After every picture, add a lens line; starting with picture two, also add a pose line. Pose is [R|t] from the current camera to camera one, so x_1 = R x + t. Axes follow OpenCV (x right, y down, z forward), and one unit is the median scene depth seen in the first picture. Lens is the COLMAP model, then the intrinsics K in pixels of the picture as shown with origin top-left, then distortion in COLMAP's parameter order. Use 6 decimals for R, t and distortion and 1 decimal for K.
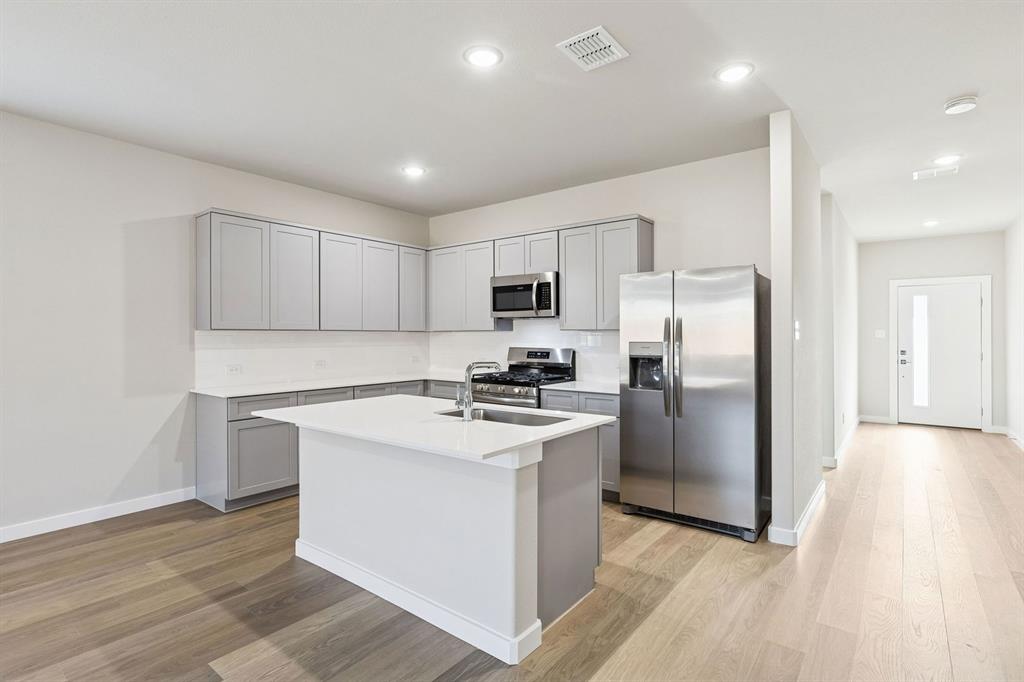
lens RADIAL K [[512.8, 0, 502.9], [0, 512.8, 334.6], [0, 0, 1]] dist [-0.004380, 0.000650]
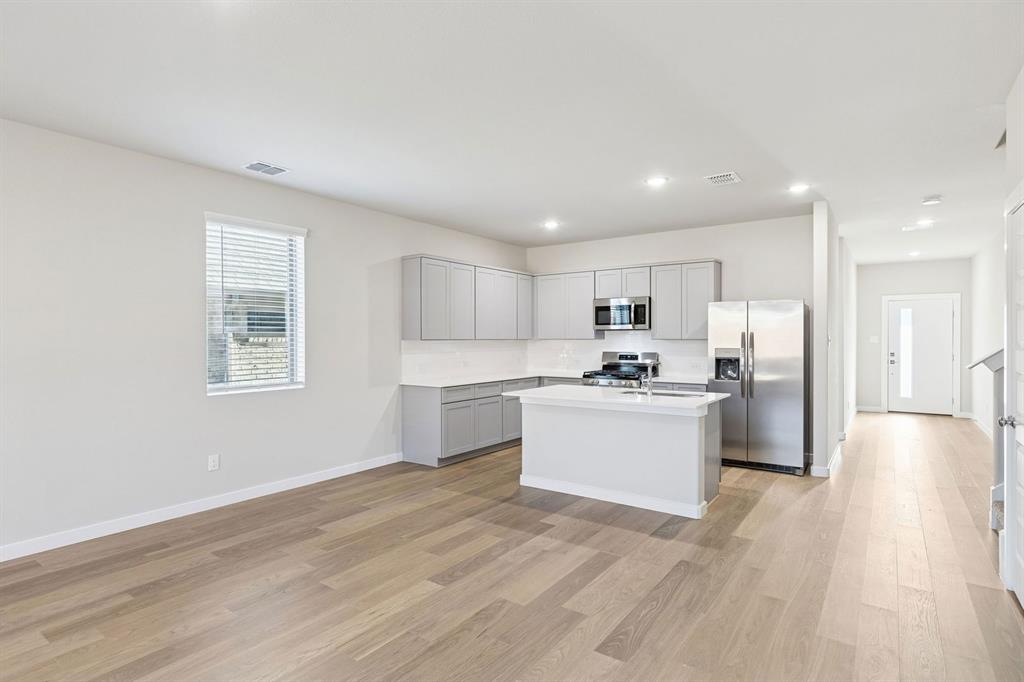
lens RADIAL K [[512.8, 0, 520.9], [0, 512.8, 343.5], [0, 0, 1]] dist [-0.004380, 0.000650]
pose [[0.999223, -0.002218, 0.039358, -0.389831], [0.001759, 0.999930, 0.011672, -0.018497], [-0.039381, -0.011594, 0.999157, -0.477585]]
